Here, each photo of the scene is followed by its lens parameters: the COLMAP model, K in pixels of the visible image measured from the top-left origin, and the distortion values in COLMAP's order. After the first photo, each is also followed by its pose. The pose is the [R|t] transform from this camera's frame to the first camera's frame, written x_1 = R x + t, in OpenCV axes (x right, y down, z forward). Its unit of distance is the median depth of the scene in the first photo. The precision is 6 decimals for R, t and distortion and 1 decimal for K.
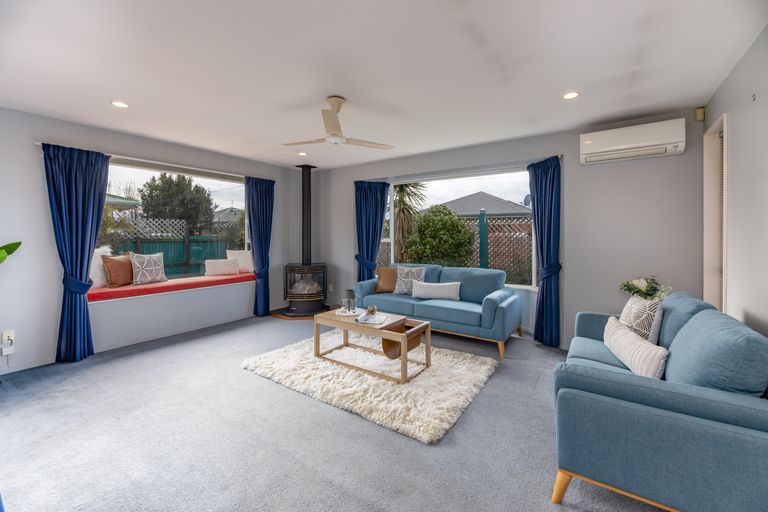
lens RADIAL K [[321.5, 0, 384.1], [0, 321.5, 234.8], [0, 0, 1]] dist [0.000273, 0.000013]
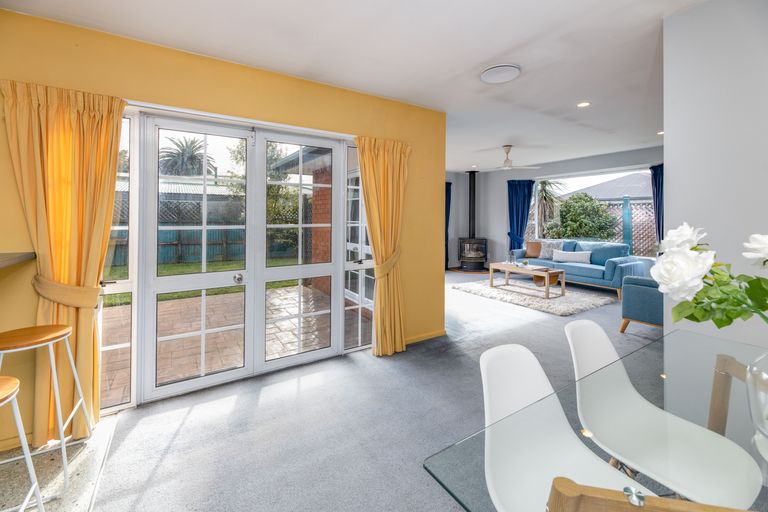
lens RADIAL K [[320.8, 0, 382.3], [0, 320.8, 216.4], [0, 0, 1]] dist [-0.000328, -0.000071]
pose [[0.918433, 0.001698, -0.395572, -0.040021], [-0.004639, 0.999968, -0.006479, 0.004505], [0.395548, 0.007785, 0.918412, -0.538470]]
